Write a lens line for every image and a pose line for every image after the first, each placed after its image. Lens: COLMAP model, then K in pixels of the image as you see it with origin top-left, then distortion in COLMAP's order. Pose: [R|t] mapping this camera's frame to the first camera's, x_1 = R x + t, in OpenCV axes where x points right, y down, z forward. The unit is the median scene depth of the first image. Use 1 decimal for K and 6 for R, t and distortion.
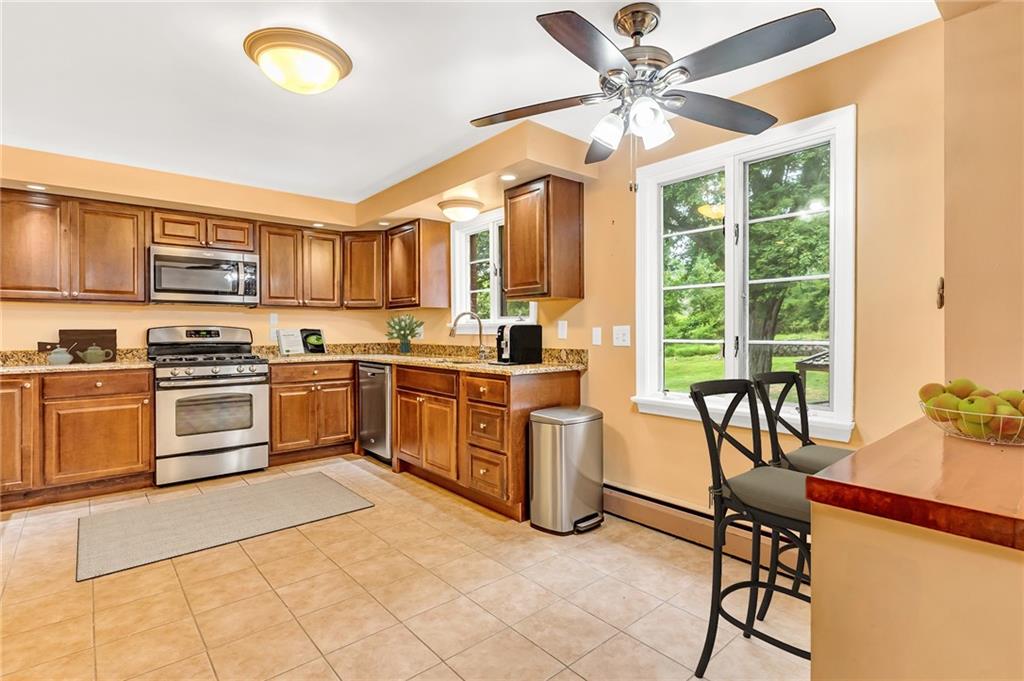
lens RADIAL K [[498.9, 0, 505.8], [0, 498.9, 334.5], [0, 0, 1]] dist [0.000502, 0.003215]
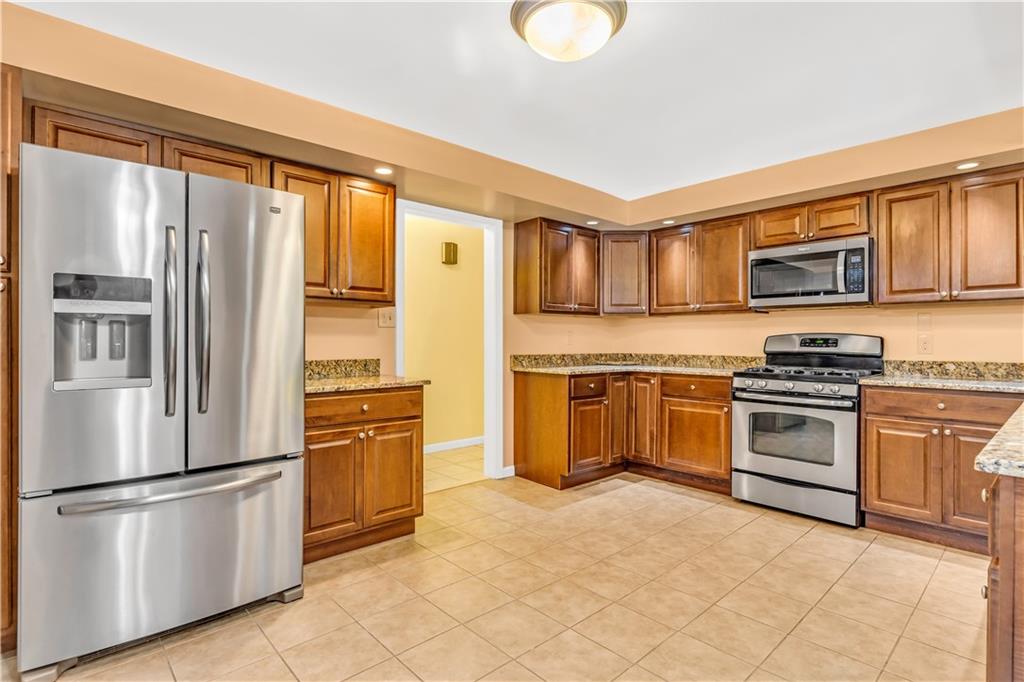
lens RADIAL K [[498.9, 0, 509.6], [0, 498.9, 339.9], [0, 0, 1]] dist [0.000502, 0.003215]
pose [[0.053300, 0.000785, -0.998578, 0.240271], [-0.012232, 0.999925, 0.000134, -0.000275], [0.998504, 0.012208, 0.053305, 0.487975]]
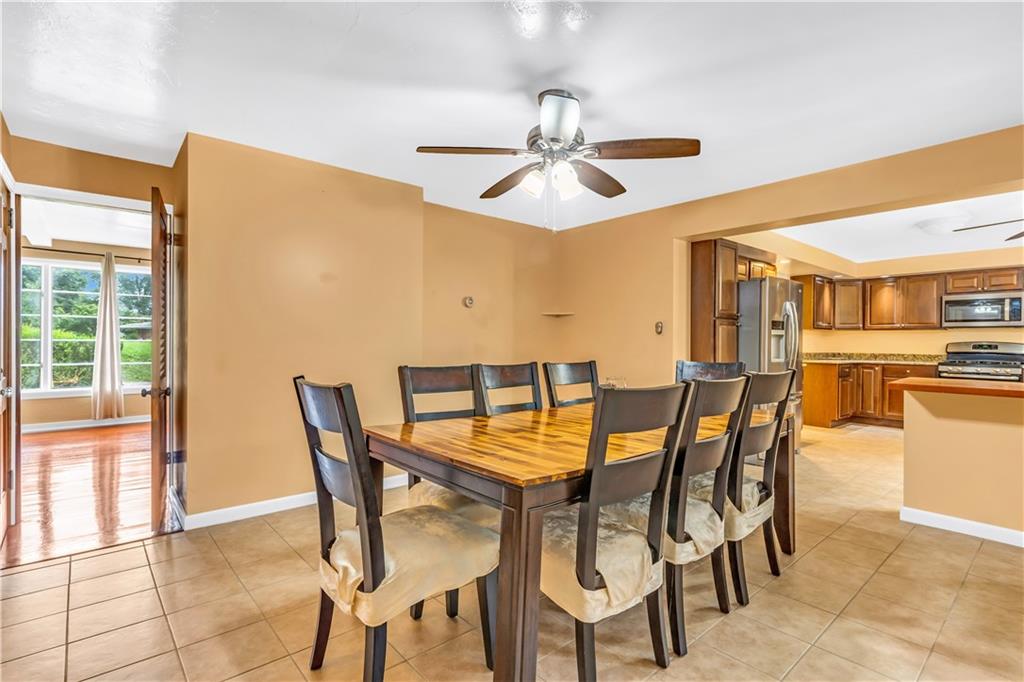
lens RADIAL K [[498.9, 0, 509.2], [0, 498.9, 338.8], [0, 0, 1]] dist [0.000502, 0.003215]
pose [[0.019412, -0.005625, -0.999796, 1.017637], [-0.018985, 0.999802, -0.005993, 0.011588], [0.999631, 0.019097, 0.019302, -0.552332]]
